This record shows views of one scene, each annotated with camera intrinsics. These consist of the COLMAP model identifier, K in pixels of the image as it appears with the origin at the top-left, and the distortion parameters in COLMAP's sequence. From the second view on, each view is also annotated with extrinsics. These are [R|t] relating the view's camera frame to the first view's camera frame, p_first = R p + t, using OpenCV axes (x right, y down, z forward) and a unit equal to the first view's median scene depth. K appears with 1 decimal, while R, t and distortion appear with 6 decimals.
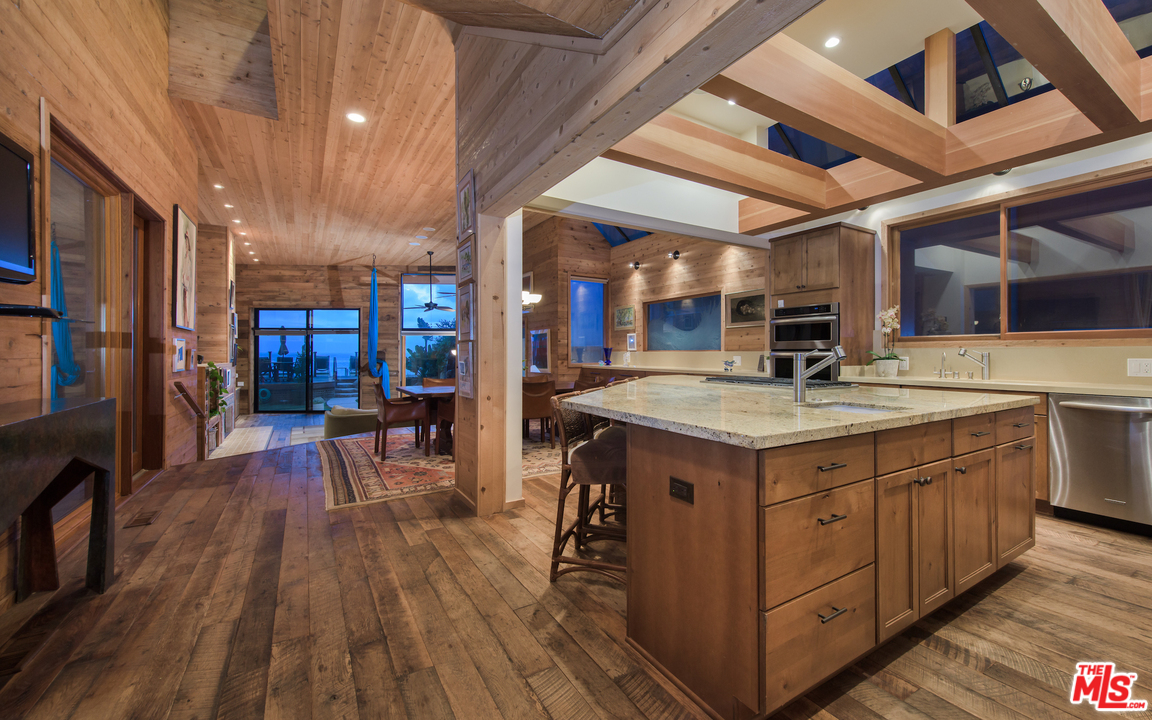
lens RADIAL K [[459.6, 0, 577.8], [0, 459.6, 354.0], [0, 0, 1]] dist [0.006718, -0.000687]
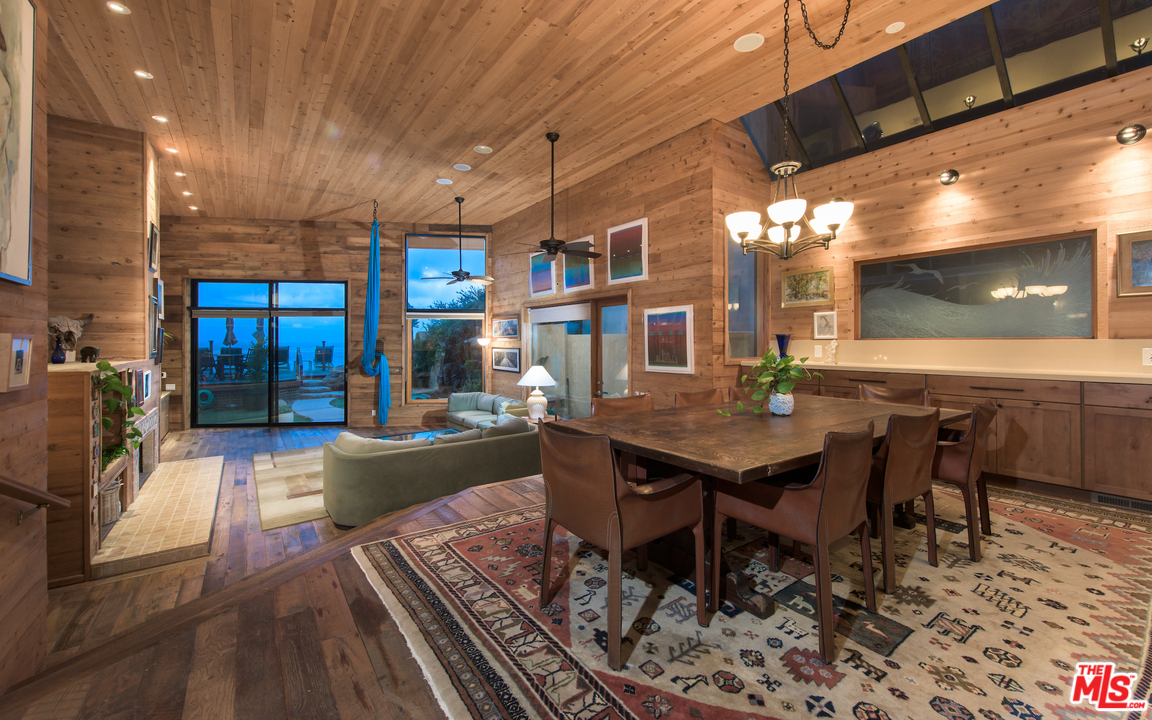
lens RADIAL K [[459.6, 0, 574.7], [0, 459.6, 344.5], [0, 0, 1]] dist [0.006718, -0.000687]
pose [[0.996369, -0.000866, 0.085138, -0.193254], [0.000678, 0.999997, 0.002239, -0.000543], [-0.085139, -0.002173, 0.996367, 0.269100]]
